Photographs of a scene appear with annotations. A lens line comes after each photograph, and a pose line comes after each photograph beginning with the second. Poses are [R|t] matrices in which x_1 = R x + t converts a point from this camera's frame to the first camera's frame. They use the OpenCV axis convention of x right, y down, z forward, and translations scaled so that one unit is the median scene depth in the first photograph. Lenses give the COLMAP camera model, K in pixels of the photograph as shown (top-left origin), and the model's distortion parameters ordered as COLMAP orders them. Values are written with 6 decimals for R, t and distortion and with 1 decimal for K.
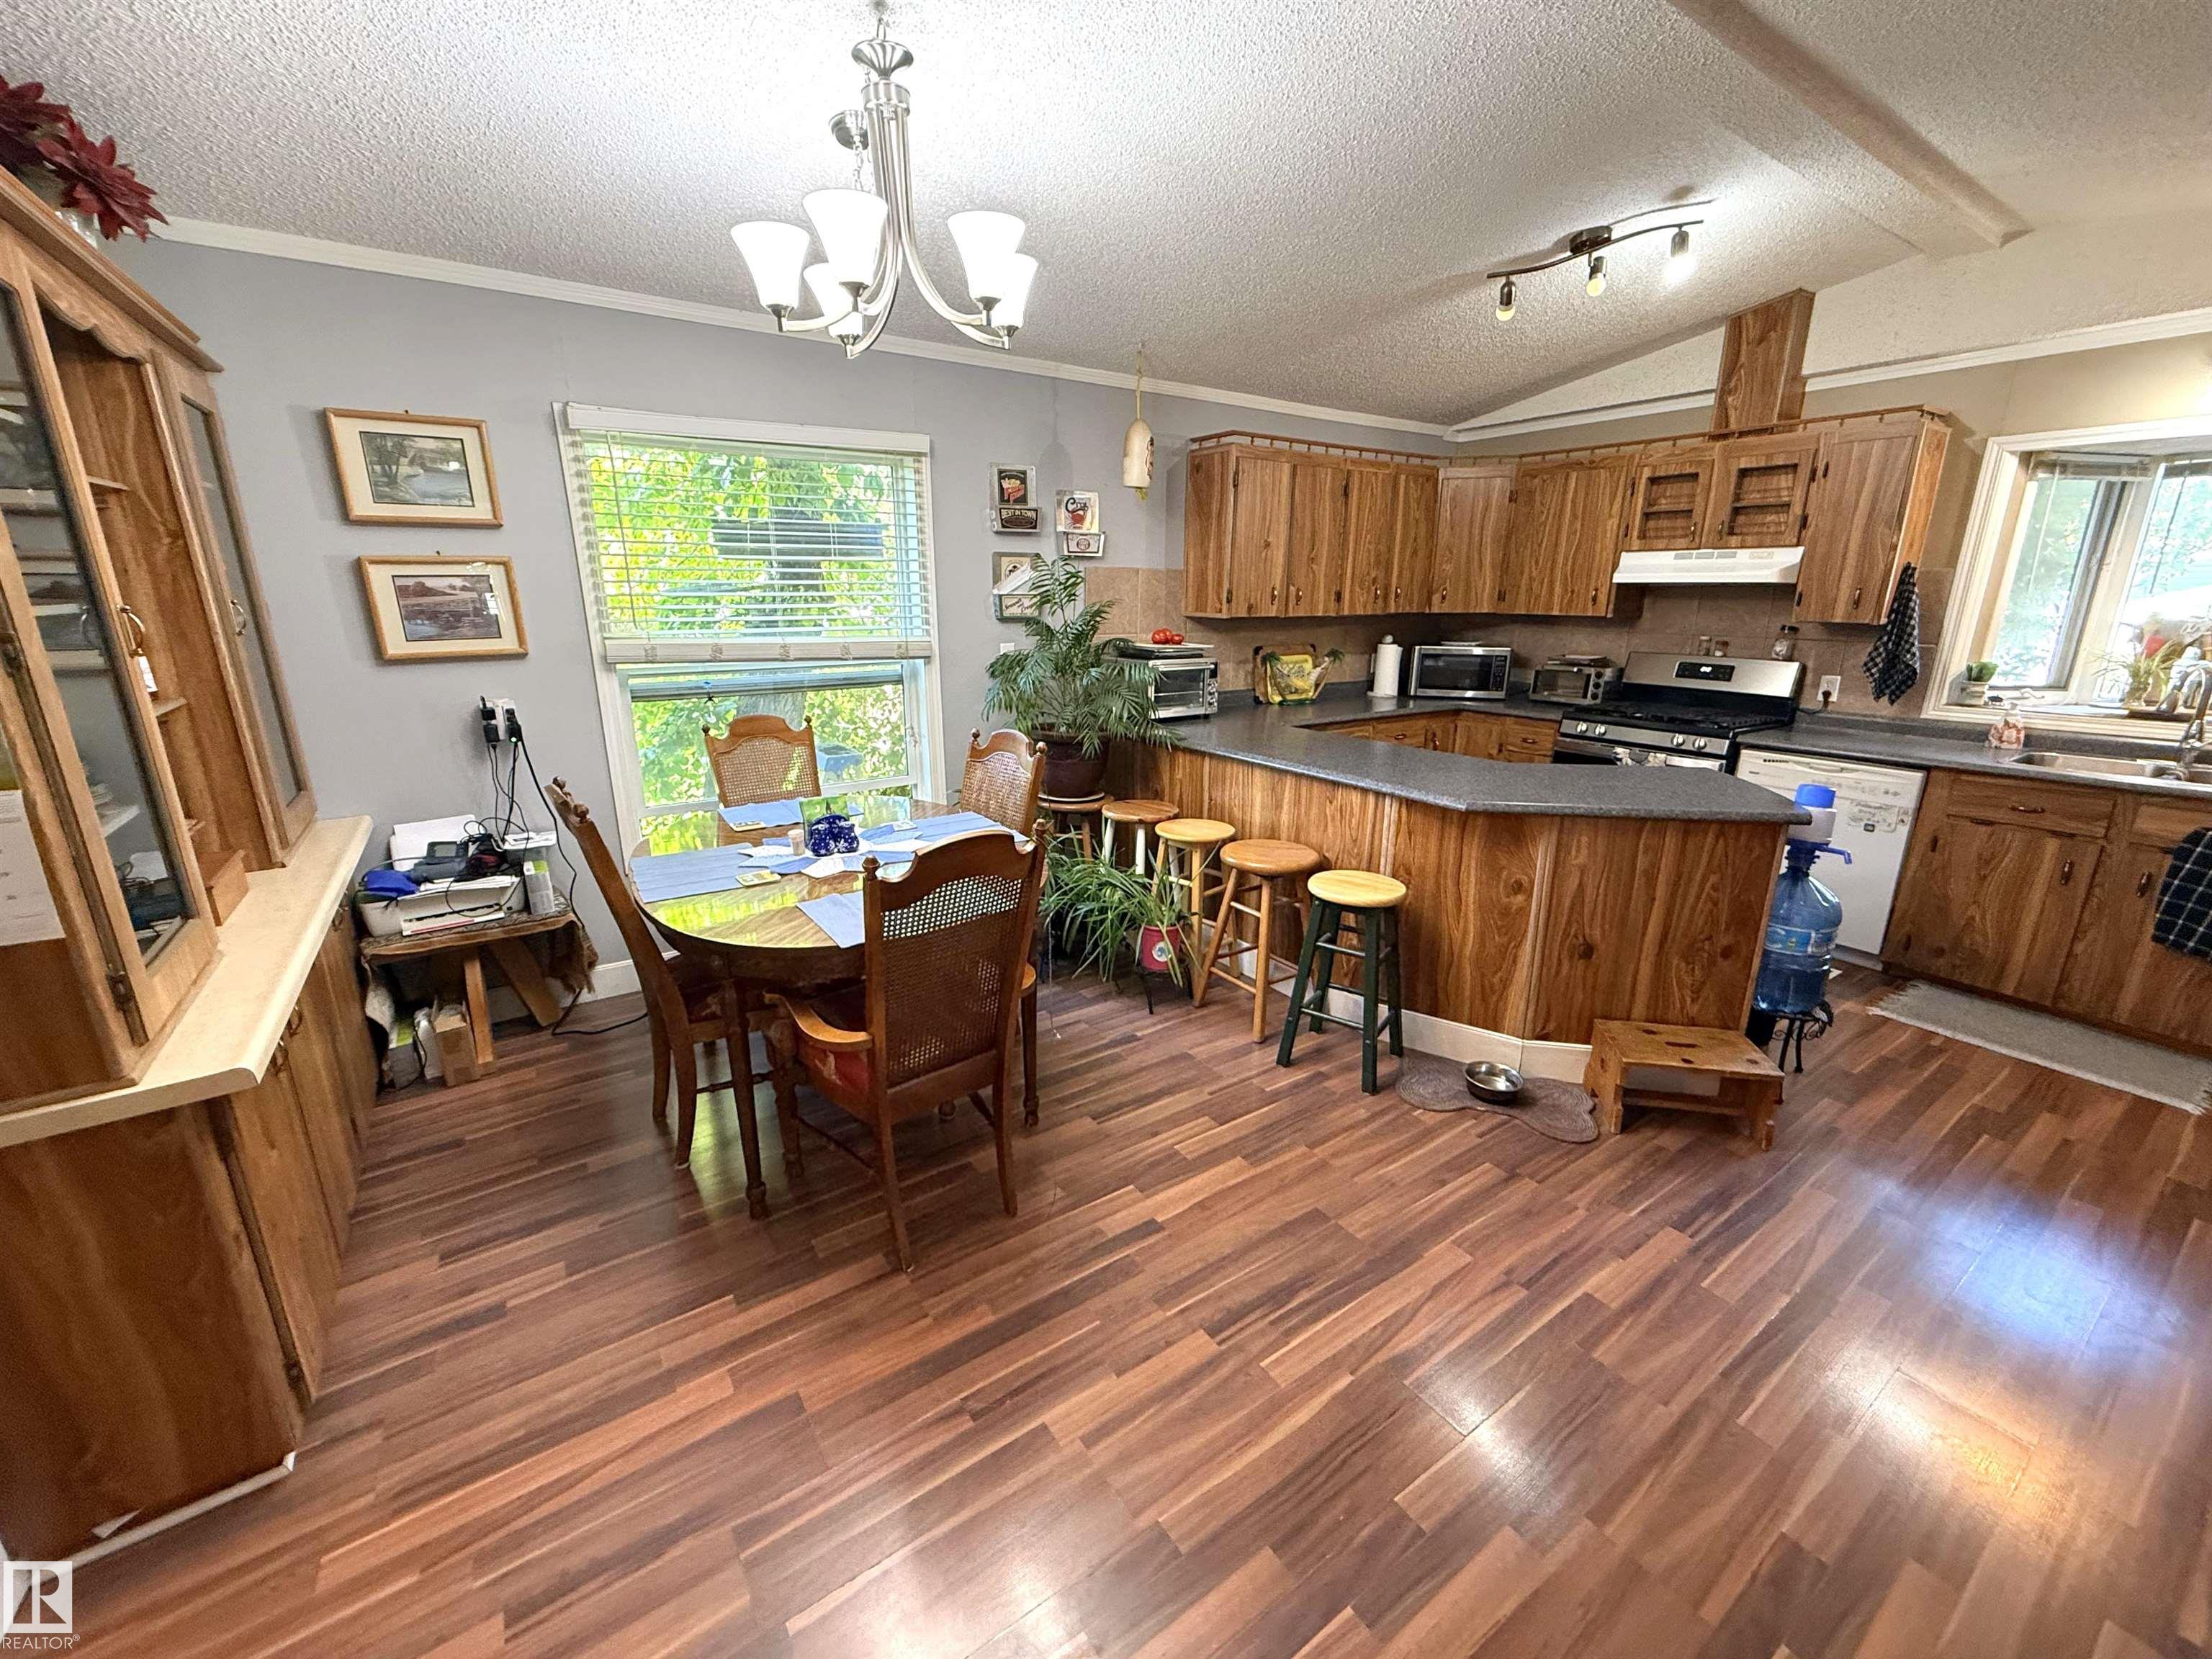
lens RADIAL K [[880.0, 0, 1096.9], [0, 880.0, 828.5], [0, 0, 1]] dist [0.000515, -0.000290]
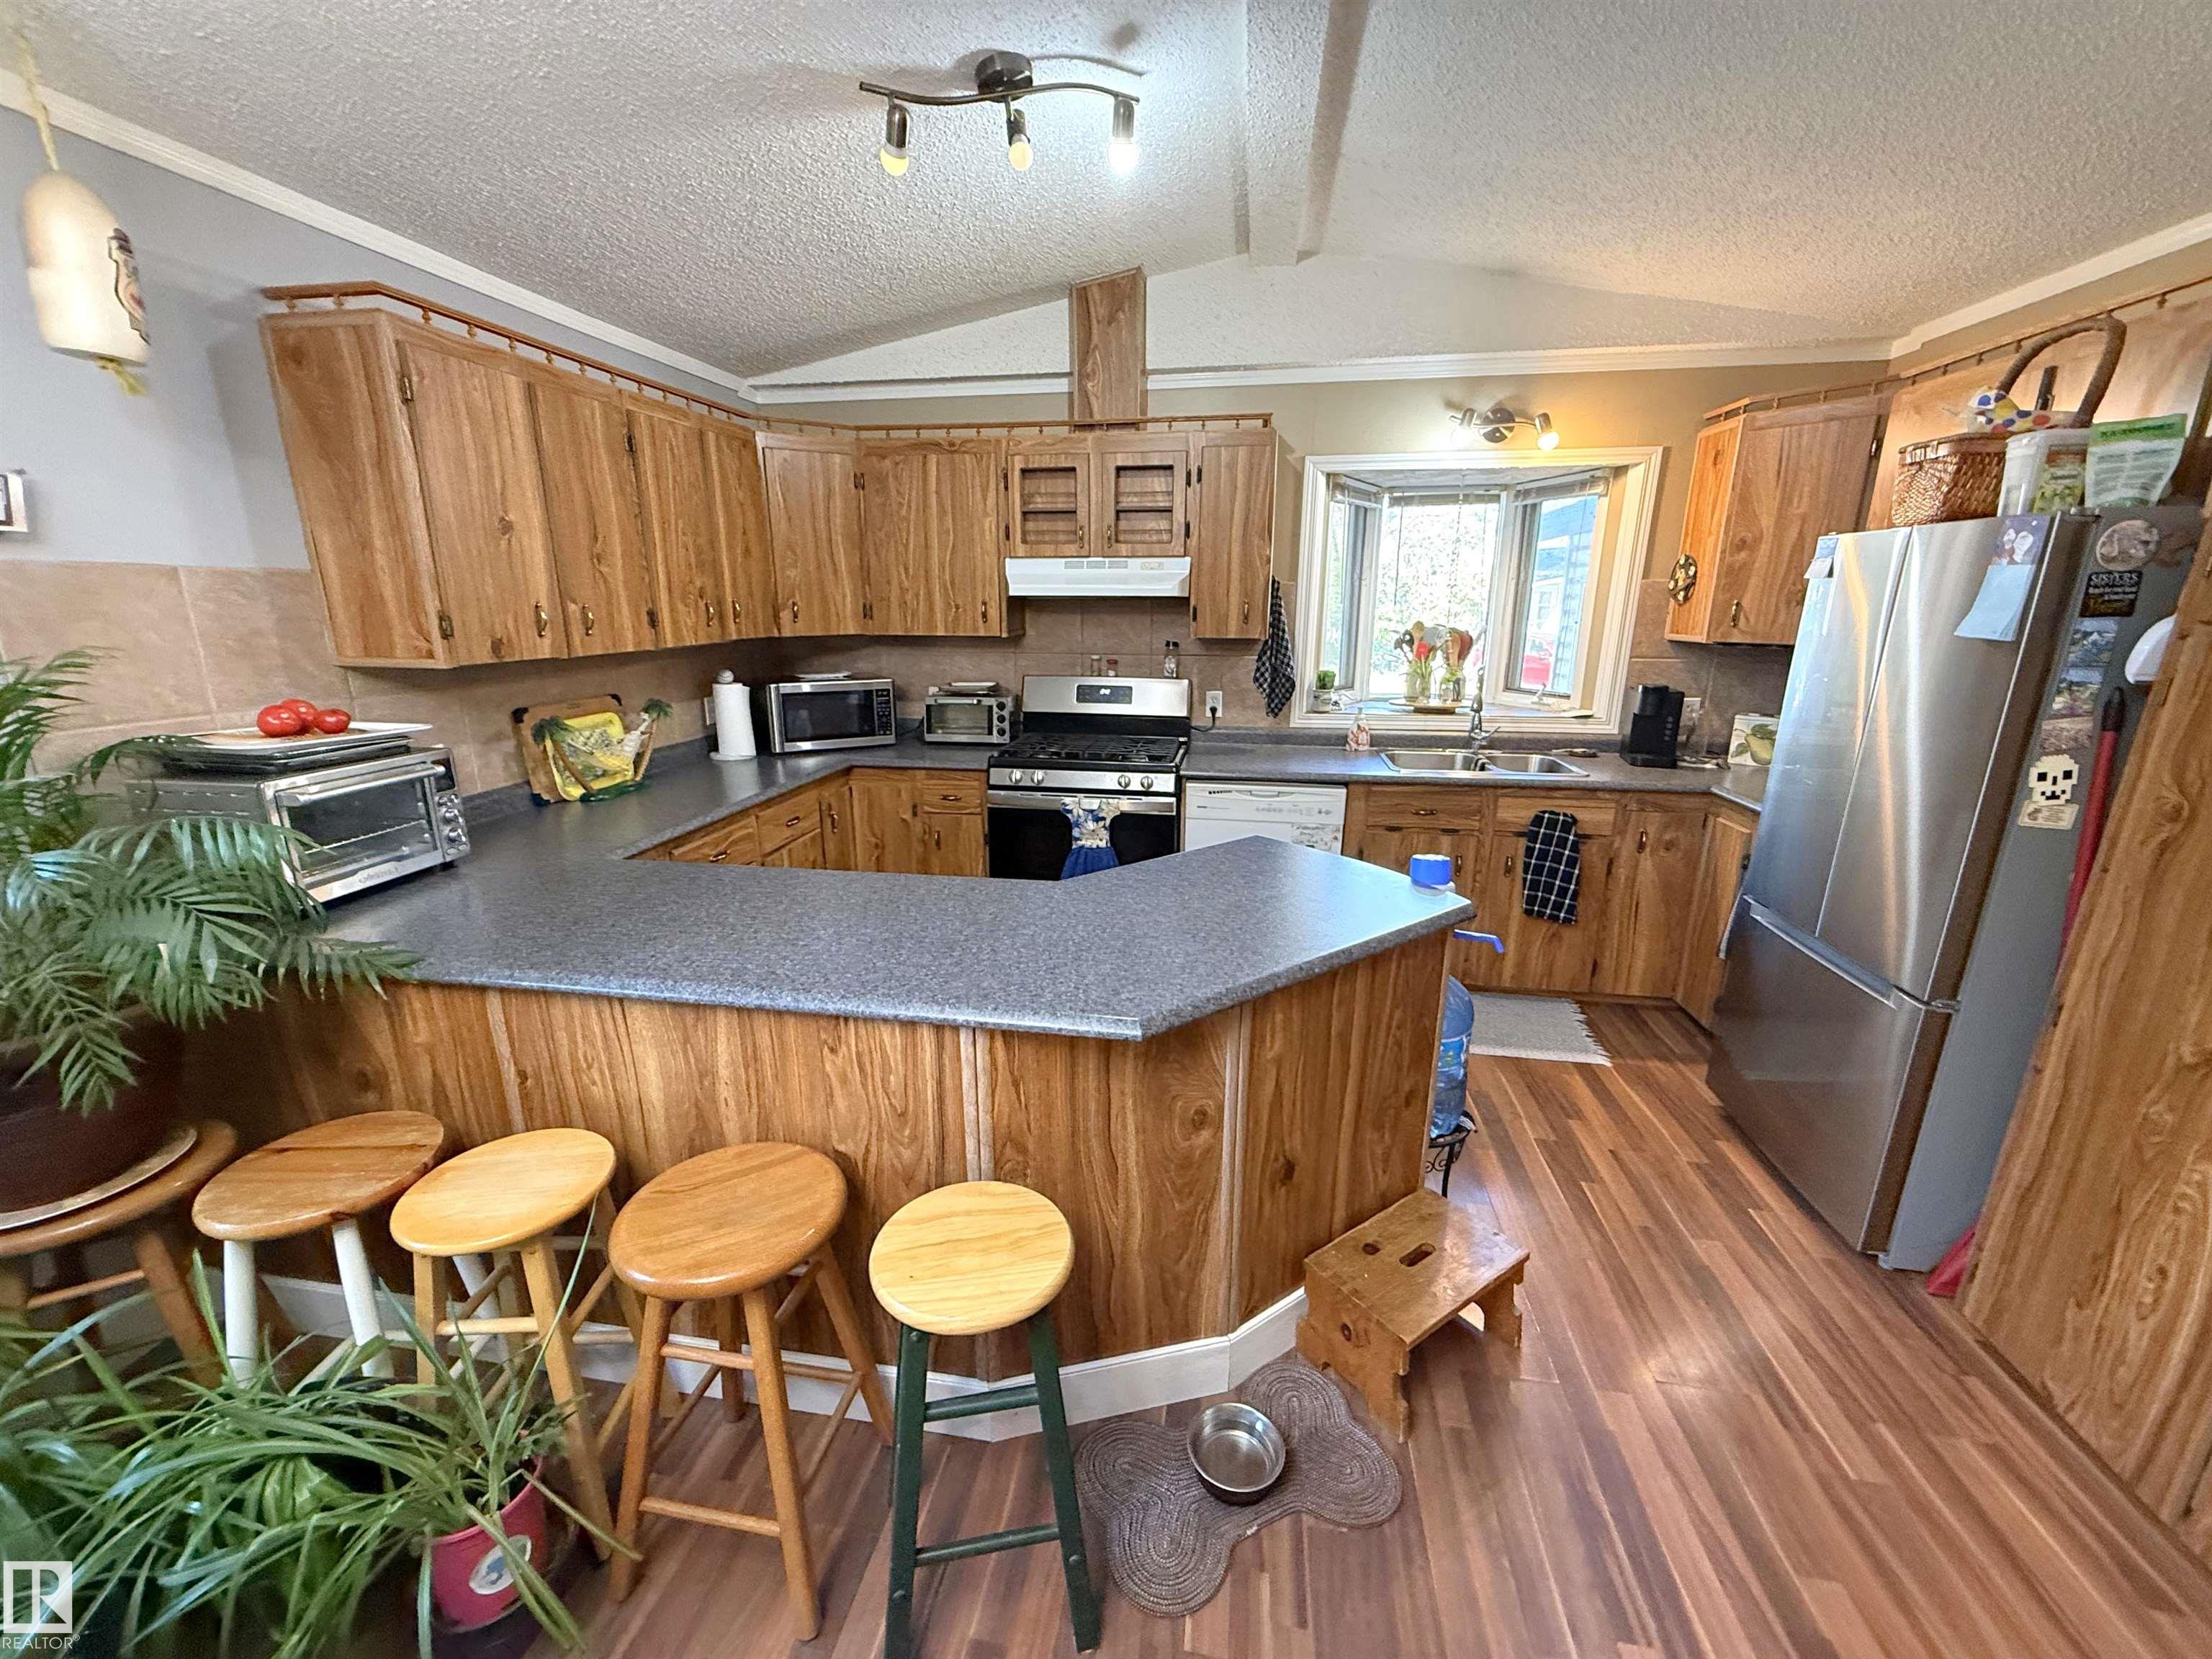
lens RADIAL K [[880.0, 0, 1096.9], [0, 880.0, 828.5], [0, 0, 1]] dist [0.000515, -0.000290]
pose [[0.691569, -0.187590, 0.697526, 0.036492], [0.191235, 0.978779, 0.073628, -0.119550], [-0.696535, 0.082472, 0.712767, 0.403672]]
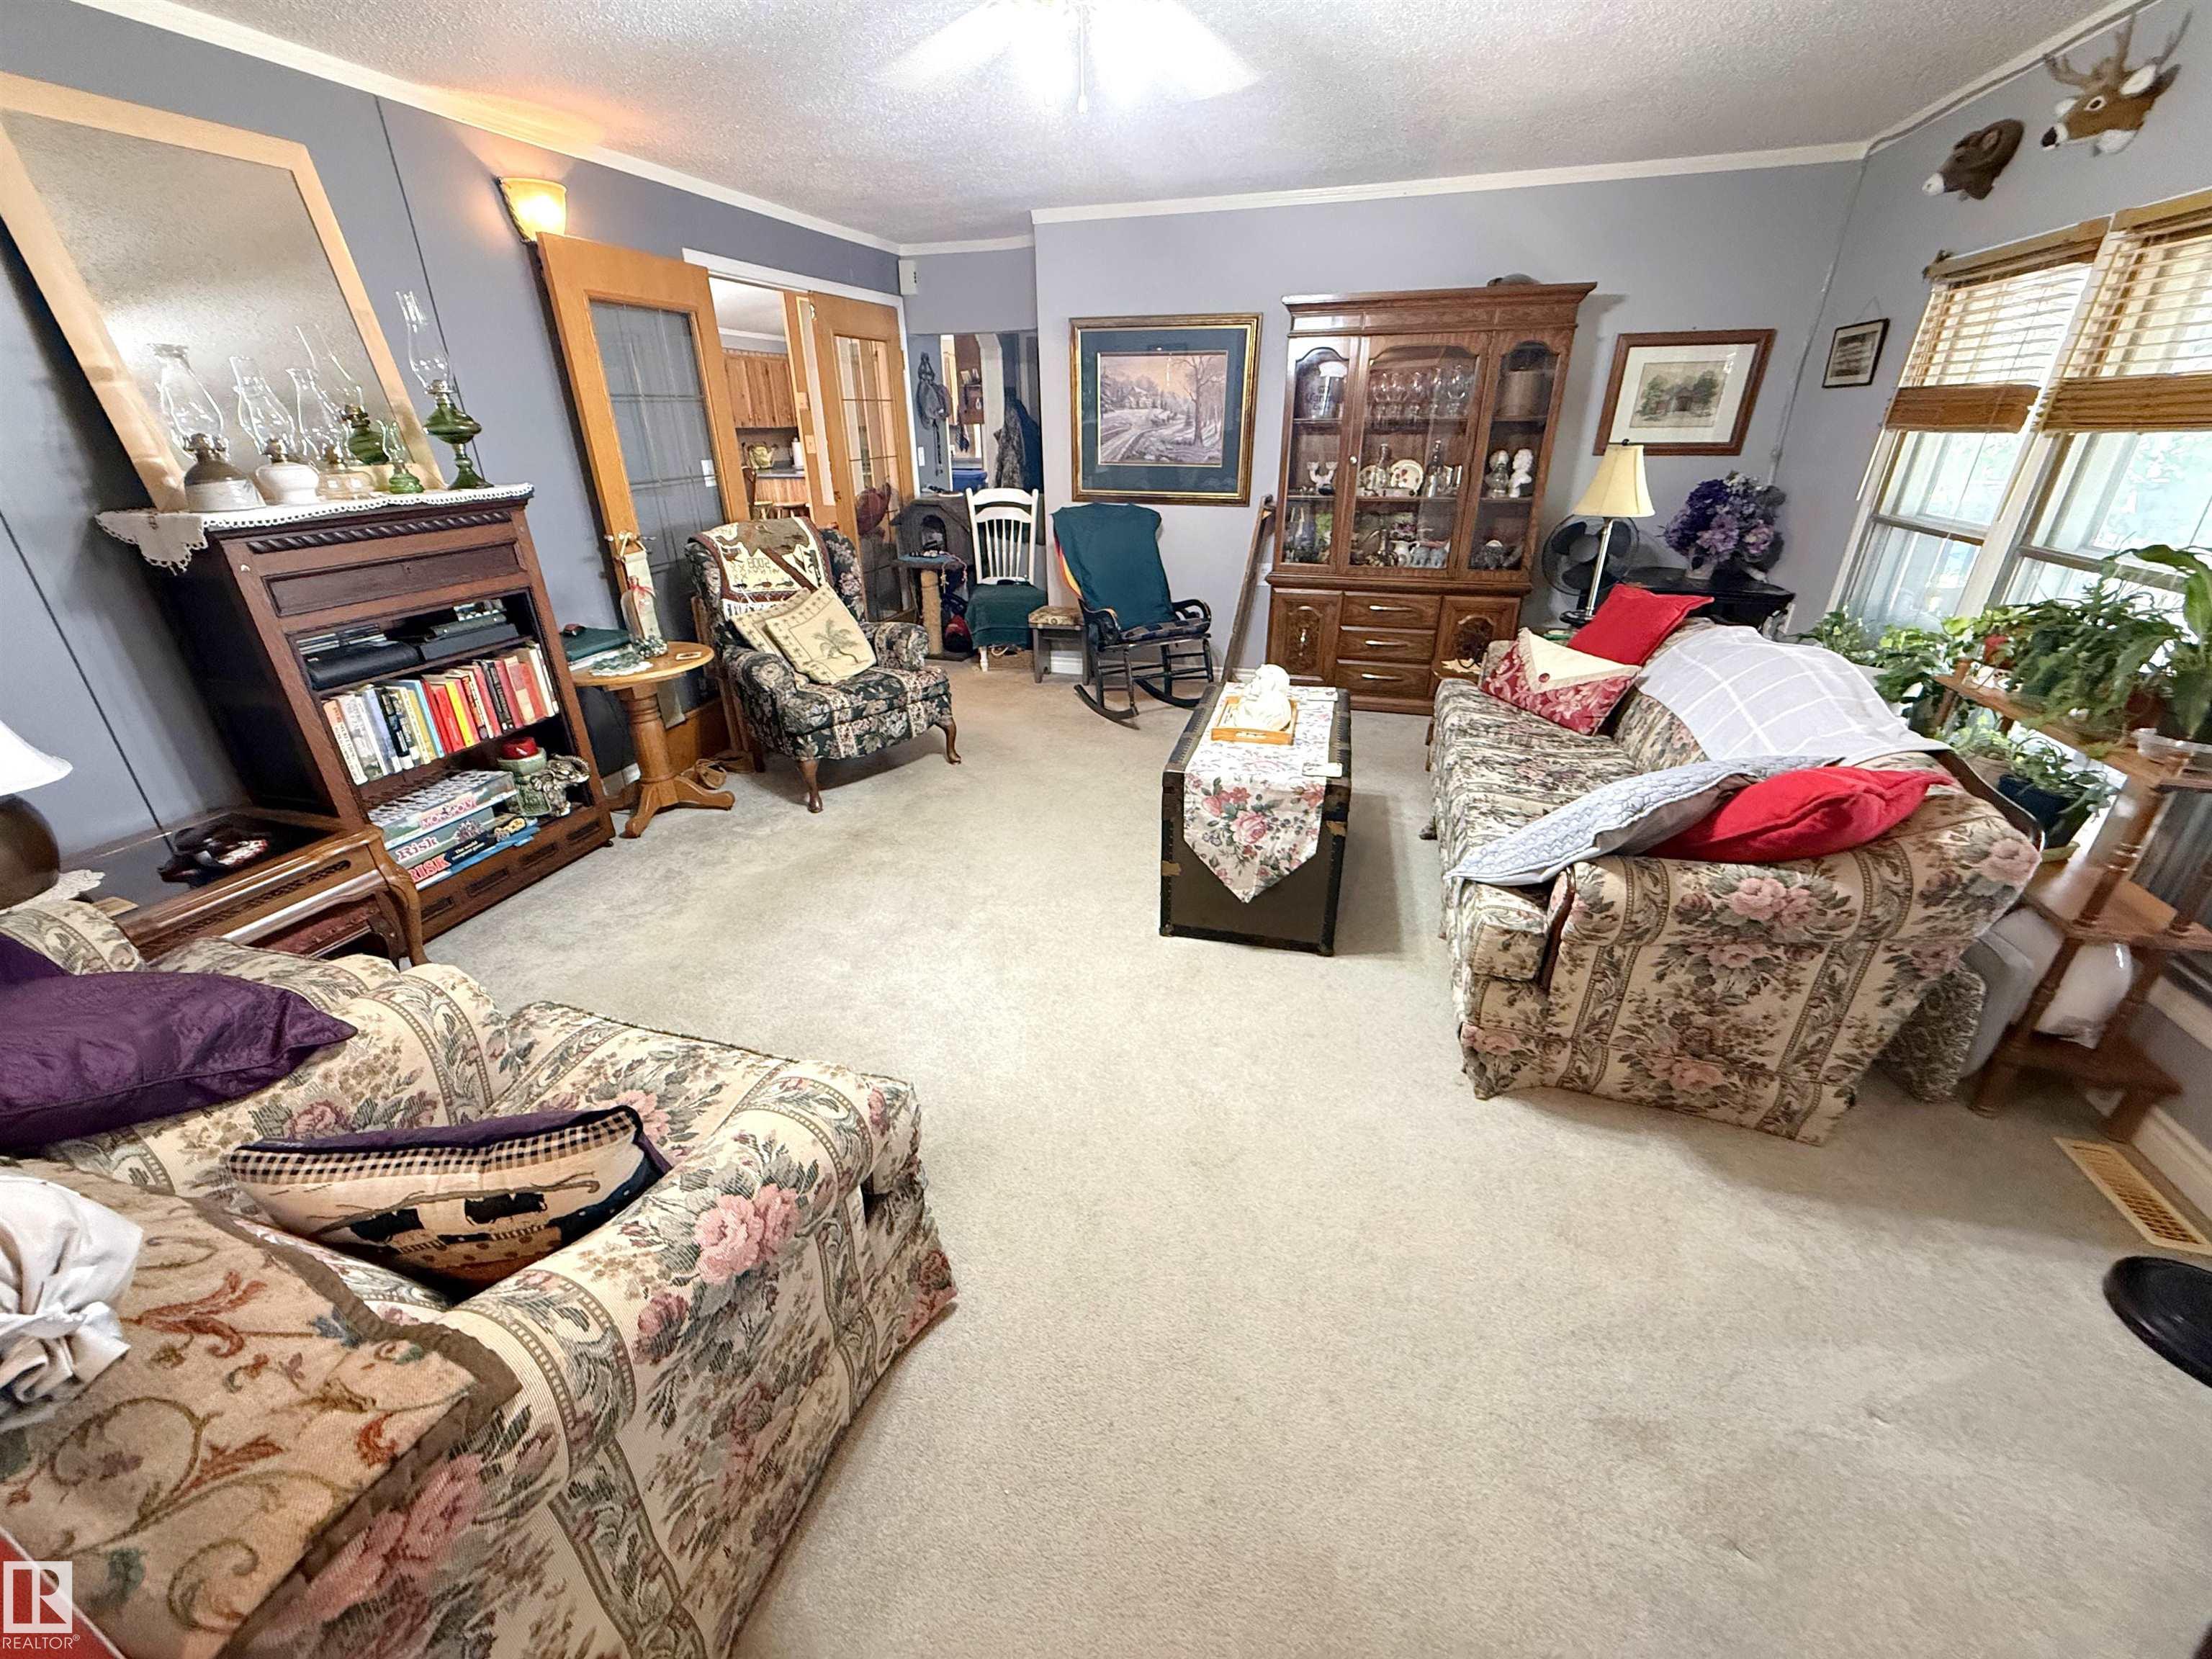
lens RADIAL K [[880.0, 0, 1096.9], [0, 880.0, 828.5], [0, 0, 1]] dist [0.000515, -0.000290]
pose [[0.766432, -0.276763, 0.579641, -0.851241], [0.180642, 0.958863, 0.218977, 0.495794], [-0.616401, -0.063123, 0.784898, -1.688970]]
